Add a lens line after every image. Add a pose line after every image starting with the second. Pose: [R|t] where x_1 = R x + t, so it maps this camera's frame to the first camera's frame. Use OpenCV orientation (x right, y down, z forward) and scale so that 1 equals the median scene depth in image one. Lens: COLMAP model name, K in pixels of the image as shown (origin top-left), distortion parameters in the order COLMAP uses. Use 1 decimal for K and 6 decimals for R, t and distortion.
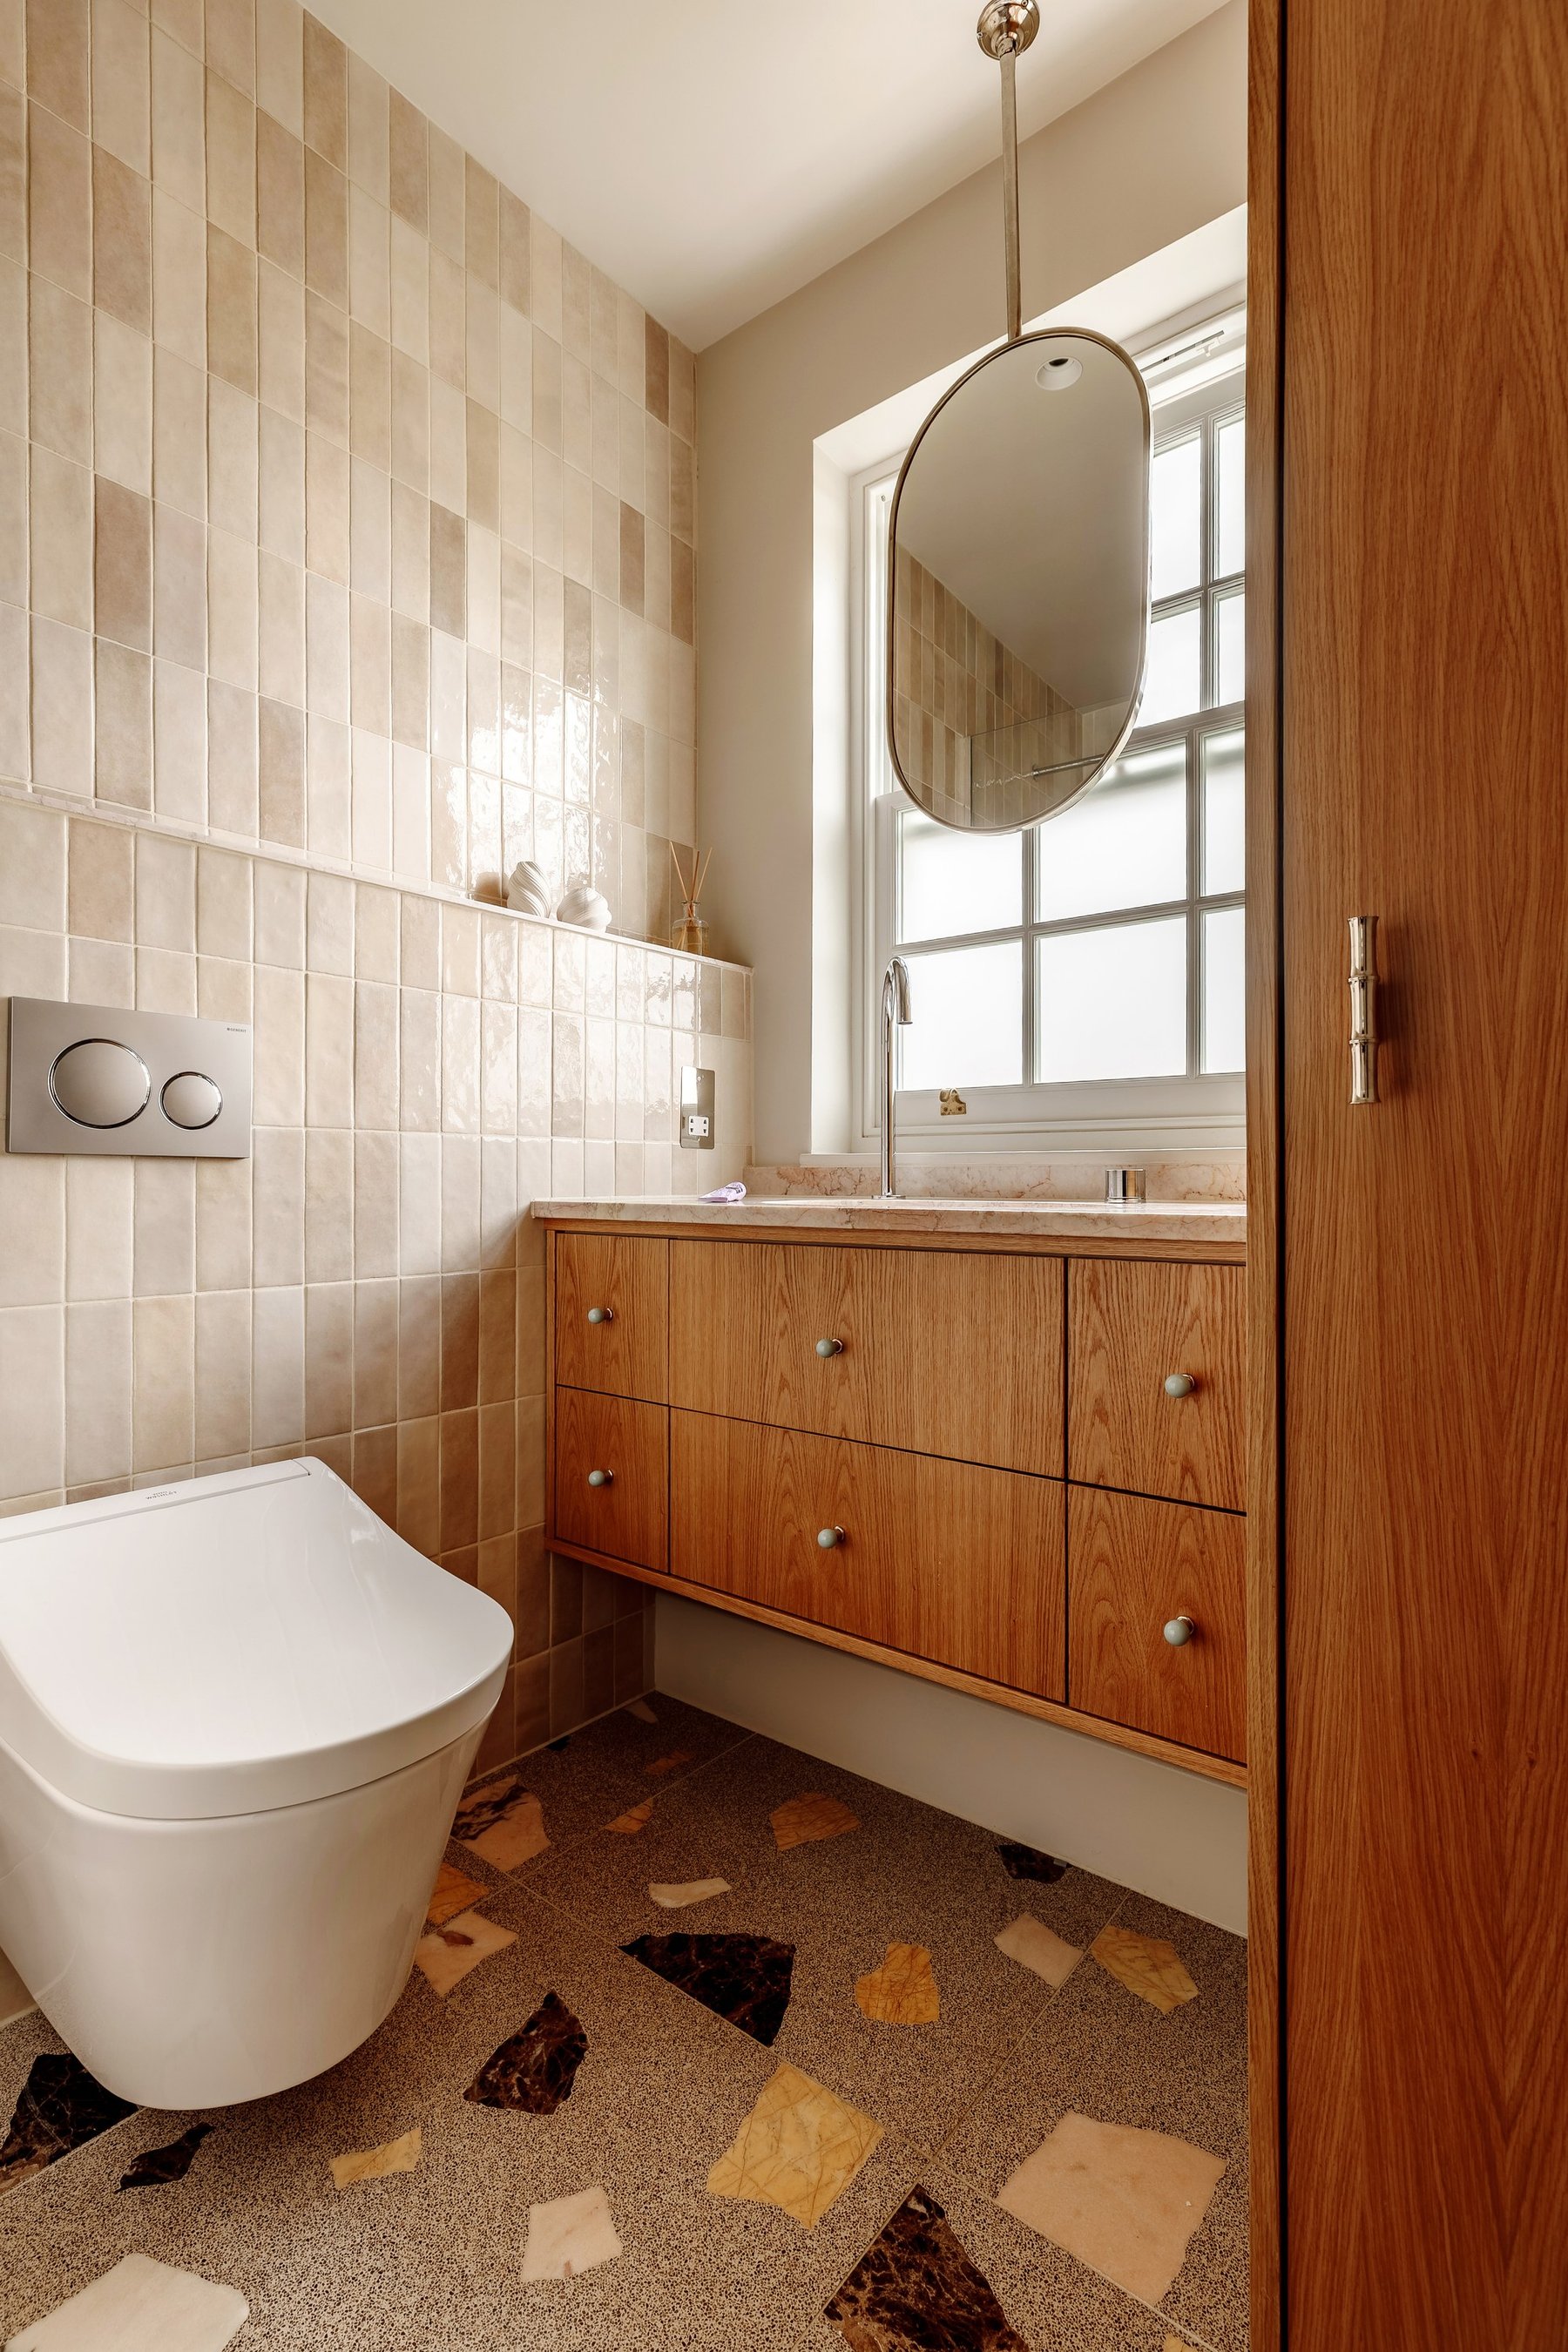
lens RADIAL K [[1061.2, 0, 784.0], [0, 1061.2, 1176.0], [0, 0, 1]] dist [0.003073, 0.000081]
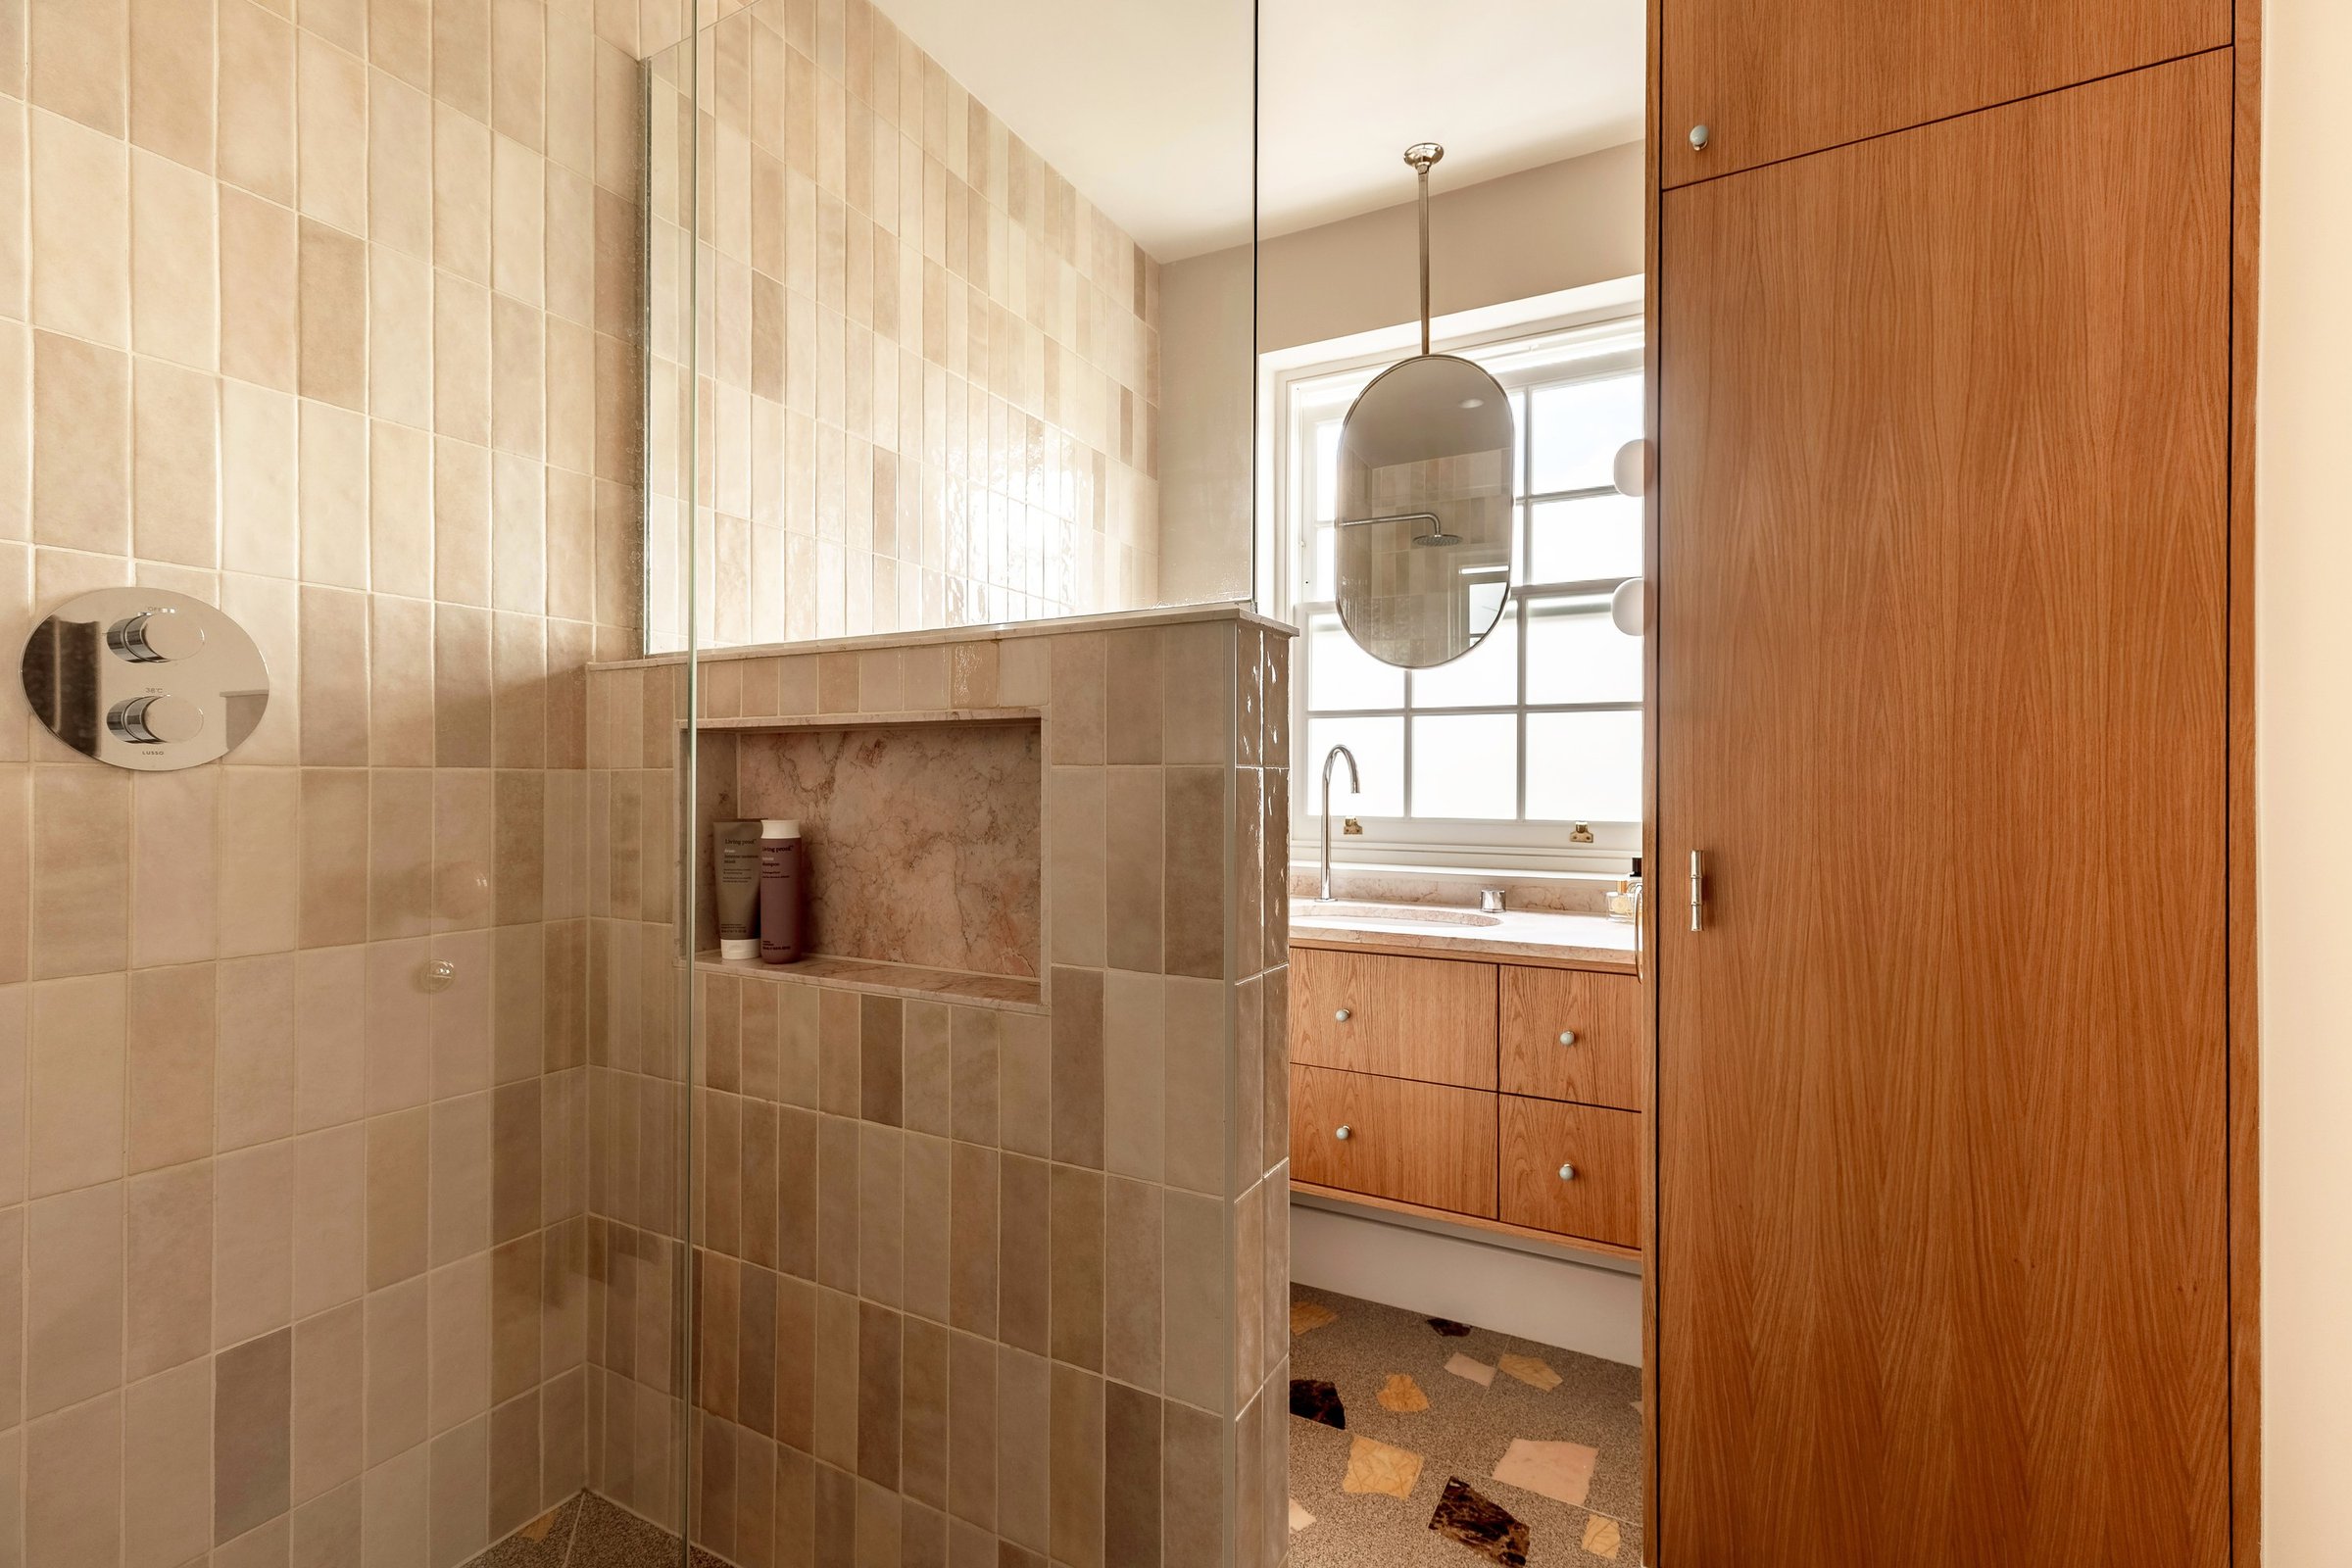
lens RADIAL K [[1040.5, 0, 1188.1], [0, 1040.5, 777.5], [0, 0, 1]] dist [0.007786, 0.000597]
pose [[0.981864, 0.006506, 0.189476, -0.485545], [-0.006184, 0.999978, -0.002289, -0.193372], [-0.189487, 0.001076, 0.981883, -0.508363]]
